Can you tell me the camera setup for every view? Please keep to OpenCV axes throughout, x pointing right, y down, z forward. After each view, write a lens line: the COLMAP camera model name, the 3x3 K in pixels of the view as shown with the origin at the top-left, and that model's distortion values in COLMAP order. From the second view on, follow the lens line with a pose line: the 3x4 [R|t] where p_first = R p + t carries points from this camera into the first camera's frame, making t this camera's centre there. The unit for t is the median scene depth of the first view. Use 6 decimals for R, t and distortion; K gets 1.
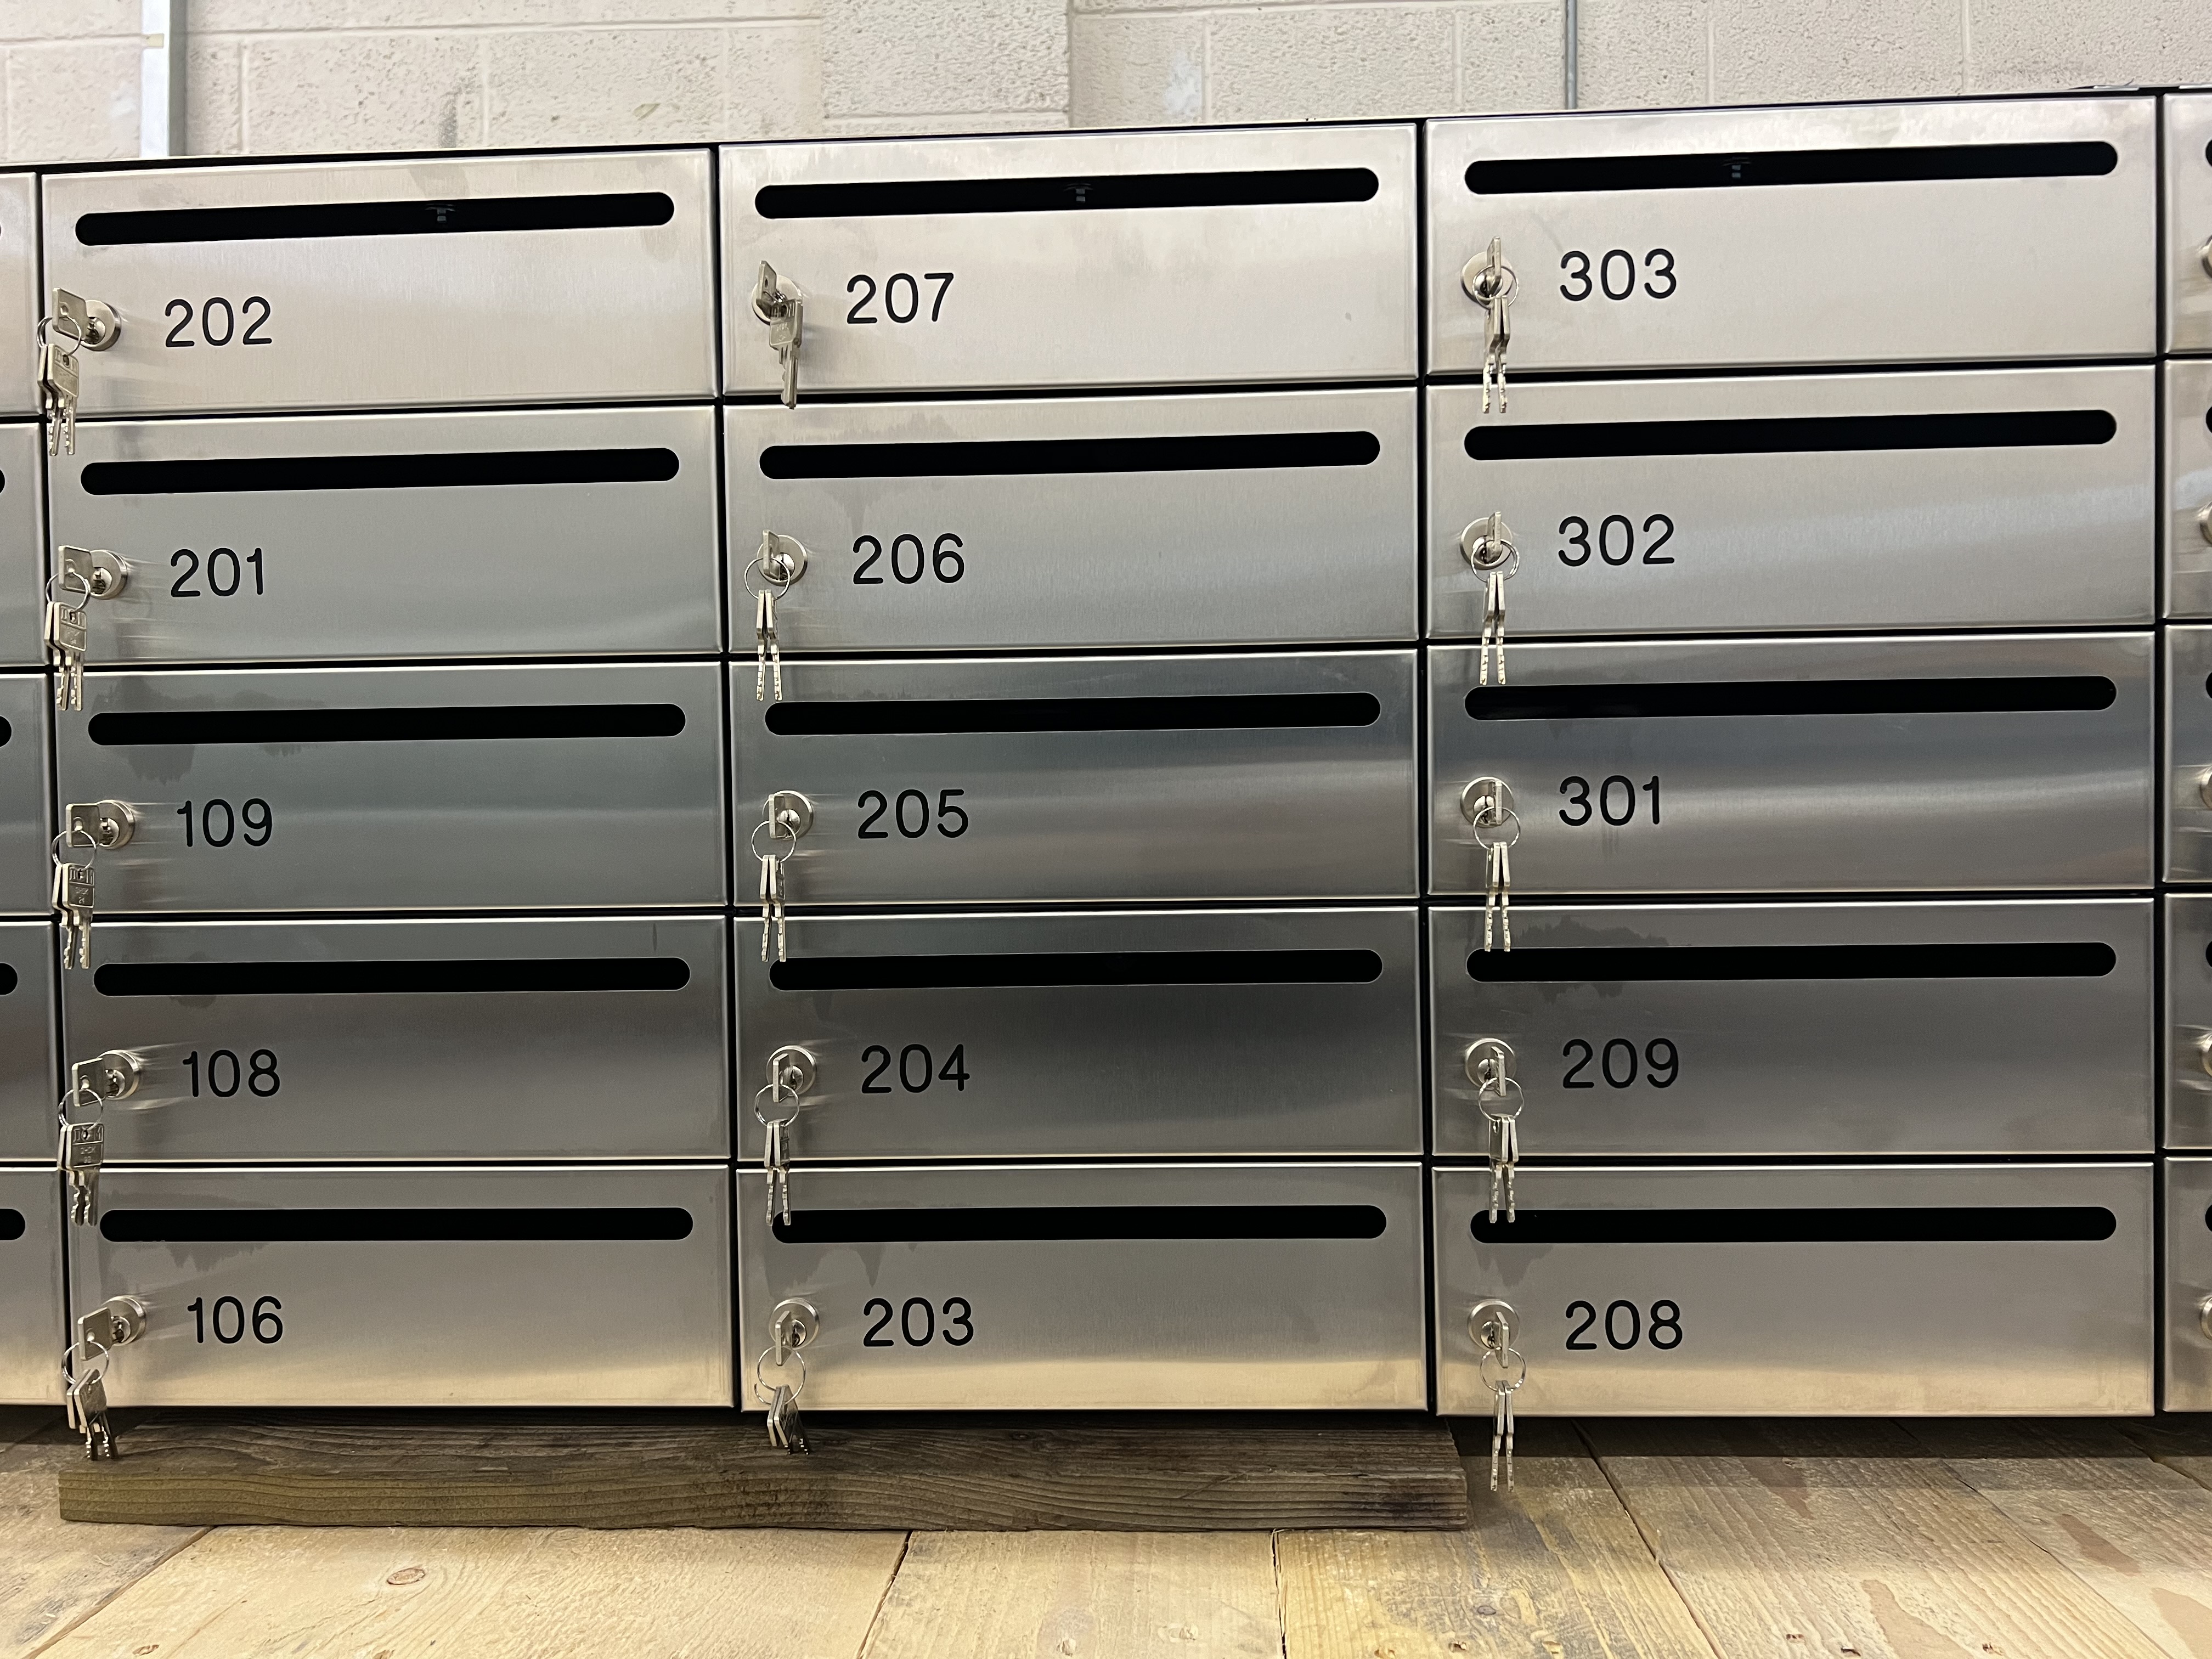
lens RADIAL K [[1657.5, 0, 1106.0], [0, 1657.5, 829.5], [0, 0, 1]] dist [0.043331, -0.071888]
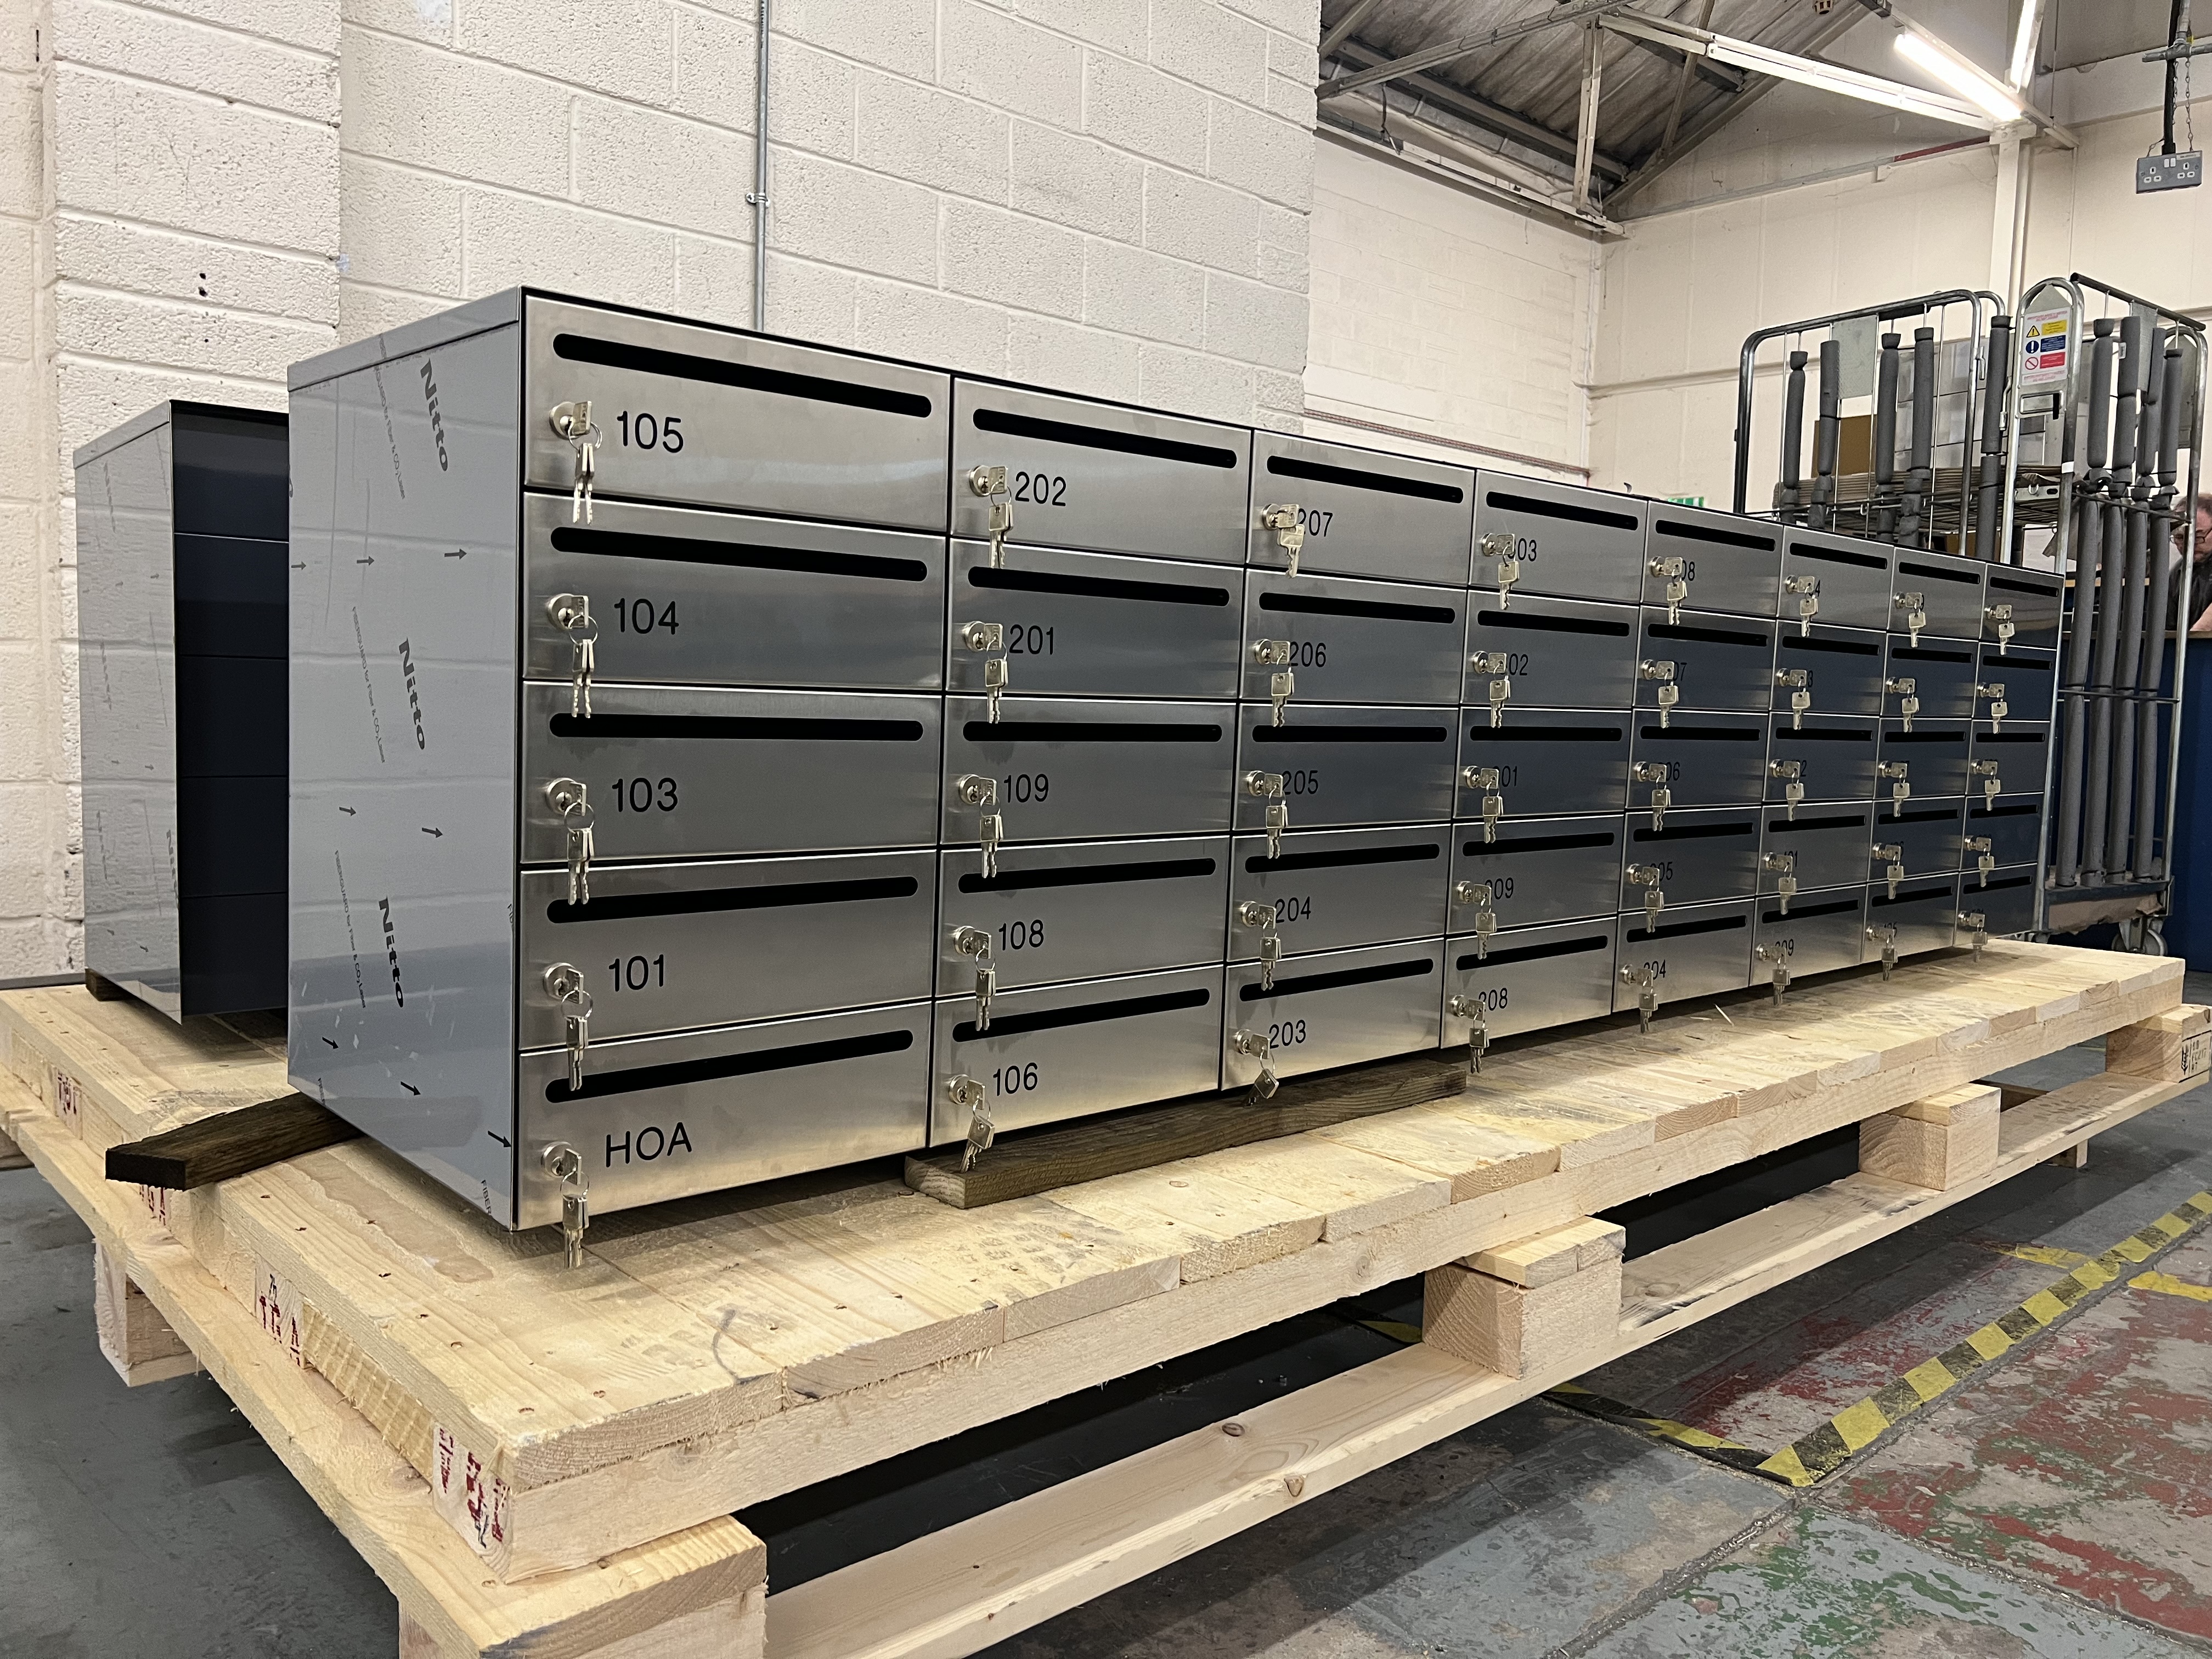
lens RADIAL K [[1647.9, 0, 1103.5], [0, 1647.9, 813.7], [0, 0, 1]] dist [0.050663, 0.000294]
pose [[0.713812, -0.016124, 0.700152, -1.679111], [-0.035904, 0.997578, 0.059579, -0.081832], [-0.699417, -0.067667, 0.711504, -0.247723]]
